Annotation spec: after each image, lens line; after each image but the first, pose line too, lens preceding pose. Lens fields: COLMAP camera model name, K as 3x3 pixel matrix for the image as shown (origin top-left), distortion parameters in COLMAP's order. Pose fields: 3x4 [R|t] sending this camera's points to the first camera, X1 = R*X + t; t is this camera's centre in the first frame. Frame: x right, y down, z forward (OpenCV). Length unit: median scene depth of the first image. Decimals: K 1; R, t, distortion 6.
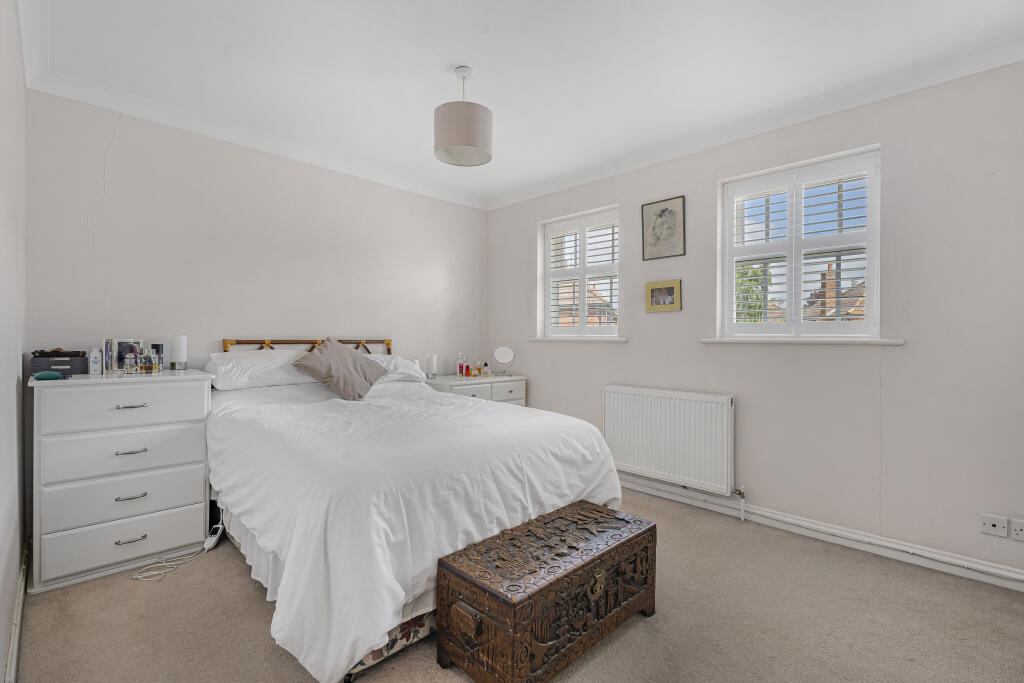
lens RADIAL K [[464.5, 0, 509.4], [0, 464.5, 330.3], [0, 0, 1]] dist [-0.000142, 0.000155]
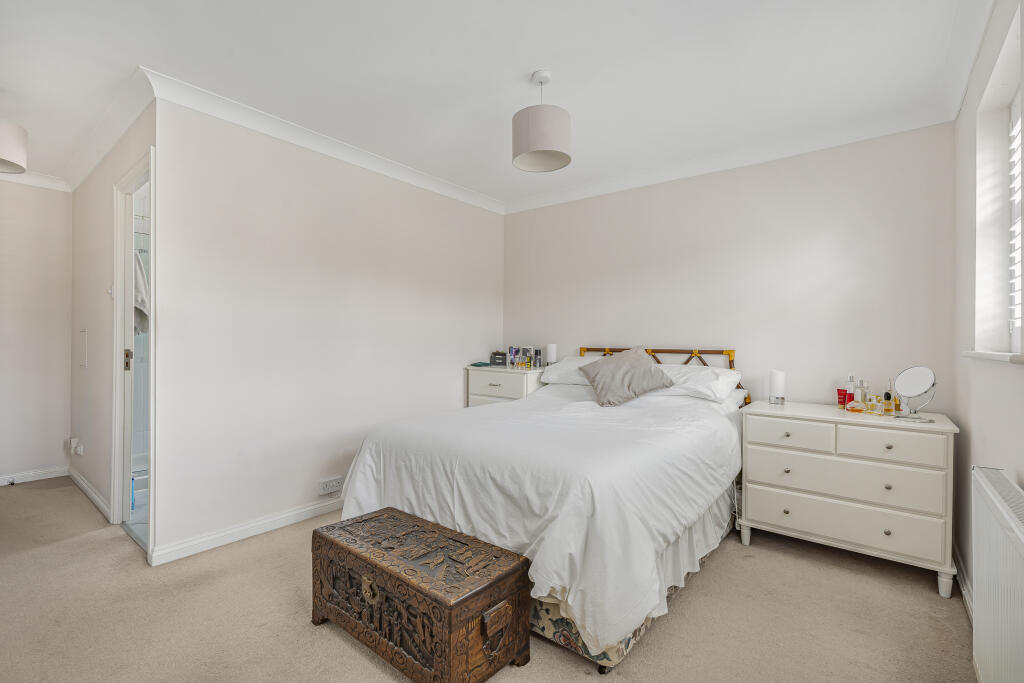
lens RADIAL K [[458.4, 0, 512.0], [0, 458.4, 341.5], [0, 0, 1]] dist [-0.001564, 0.000239]
pose [[0.110306, -0.007668, -0.993868, 0.865761], [0.002302, 0.999970, -0.007460, 0.015647], [0.993895, -0.001465, 0.110320, 0.858317]]
